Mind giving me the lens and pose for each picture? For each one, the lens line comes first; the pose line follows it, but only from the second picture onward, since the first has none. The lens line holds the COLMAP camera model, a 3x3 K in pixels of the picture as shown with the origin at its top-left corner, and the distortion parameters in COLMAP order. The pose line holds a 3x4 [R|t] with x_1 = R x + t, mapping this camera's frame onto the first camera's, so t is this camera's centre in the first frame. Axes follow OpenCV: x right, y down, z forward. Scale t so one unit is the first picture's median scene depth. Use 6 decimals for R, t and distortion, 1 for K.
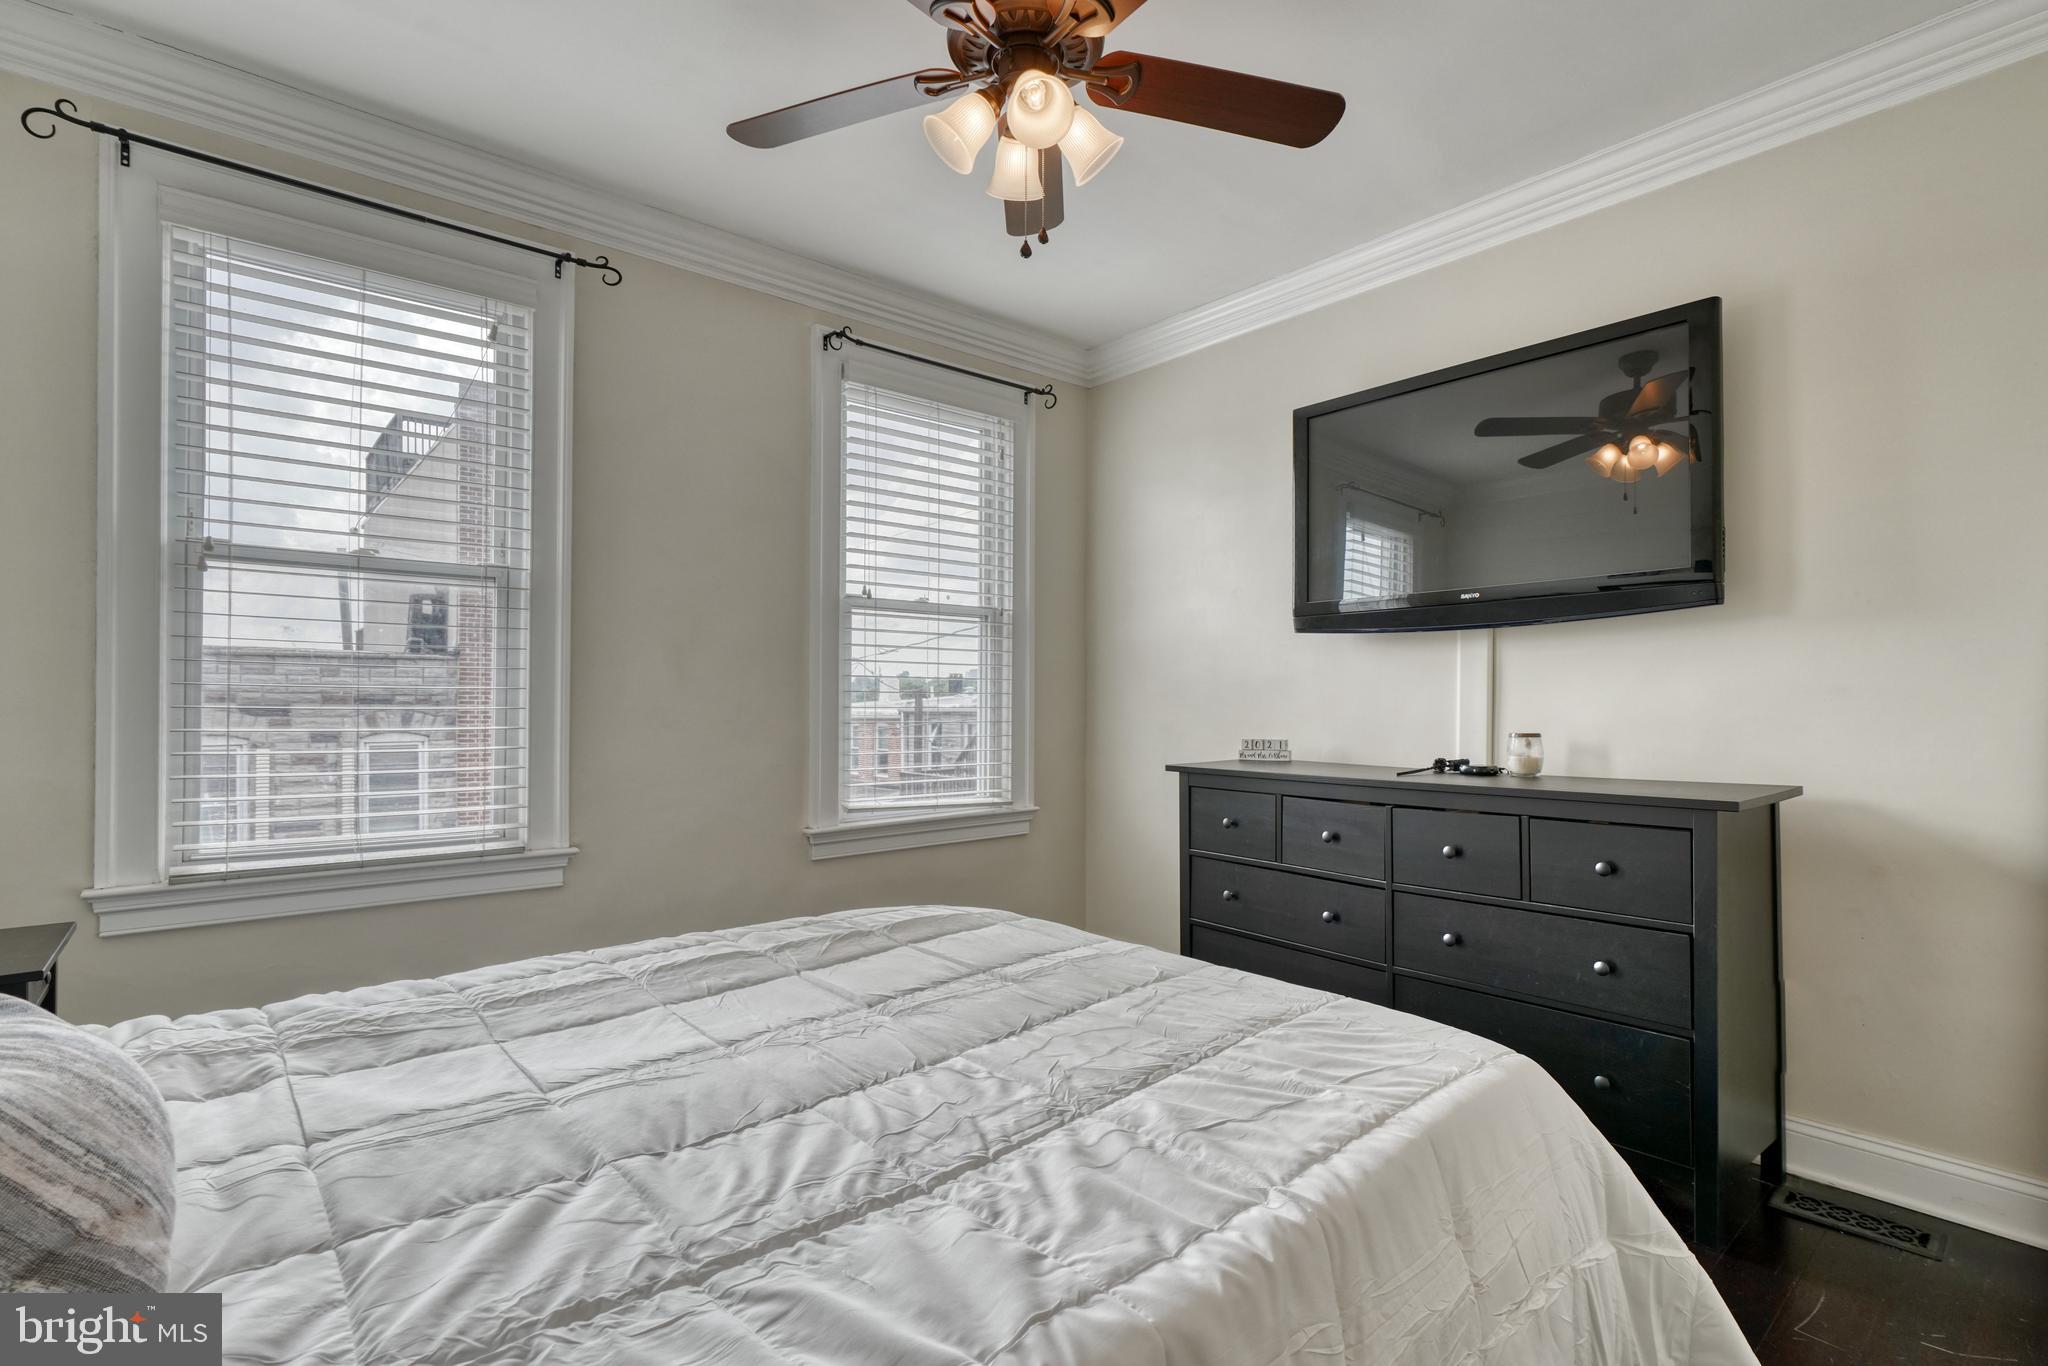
lens RADIAL K [[957.6, 0, 1022.1], [0, 957.6, 693.0], [0, 0, 1]] dist [-0.014206, 0.005663]
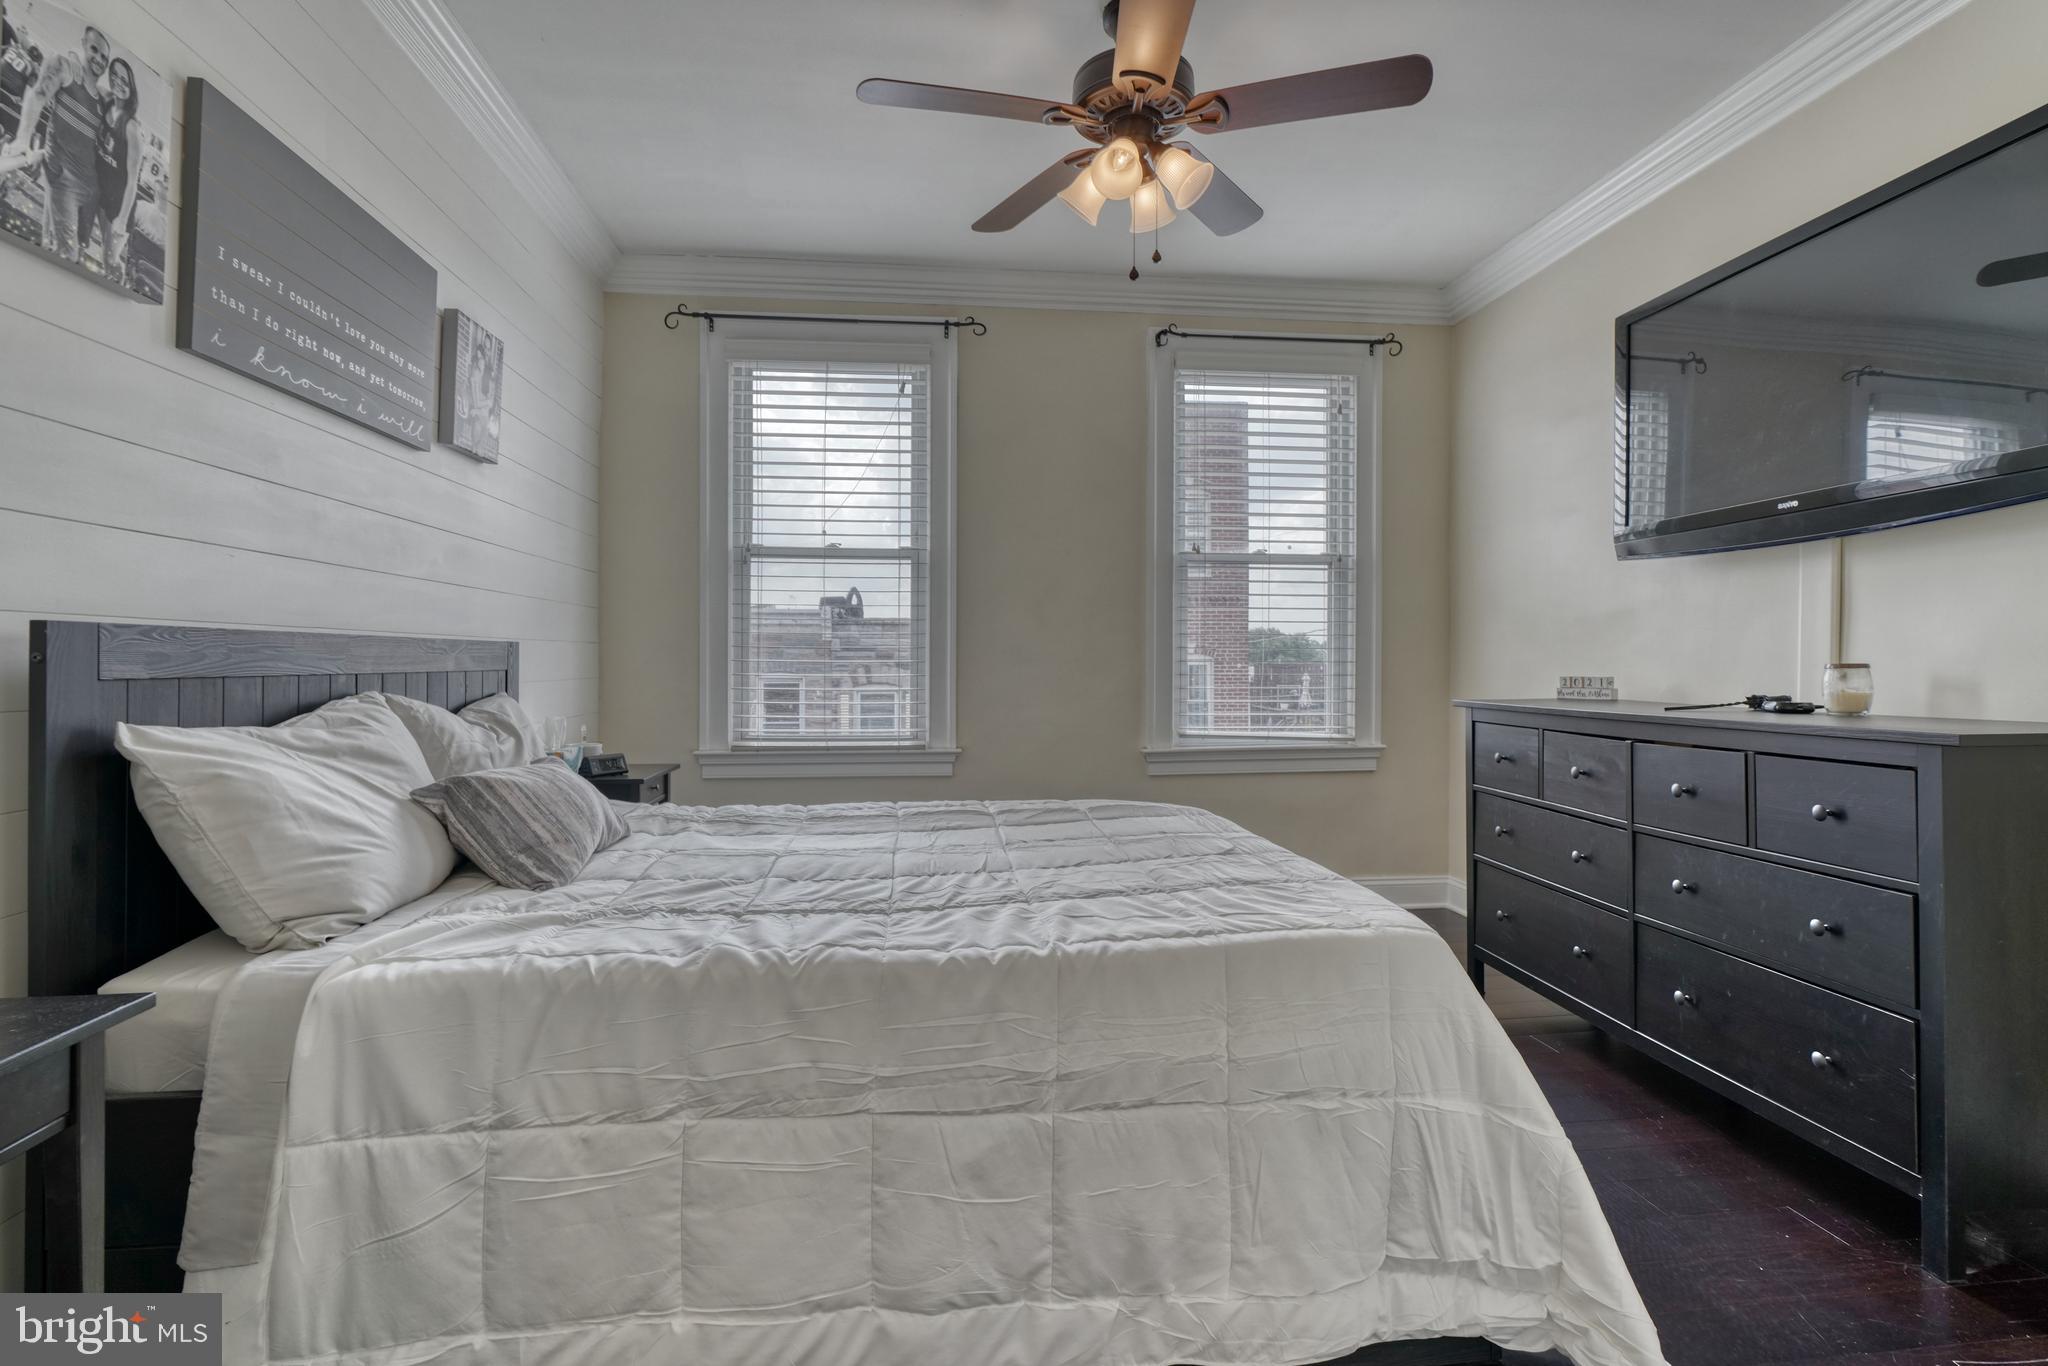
lens RADIAL K [[935.3, 0, 1017.3], [0, 935.3, 656.0], [0, 0, 1]] dist [-0.012743, 0.006233]
pose [[0.830623, -0.005988, -0.556803, 0.355536], [0.007771, 0.999969, 0.000839, 0.027623], [0.556781, -0.005023, 0.830644, -0.077372]]
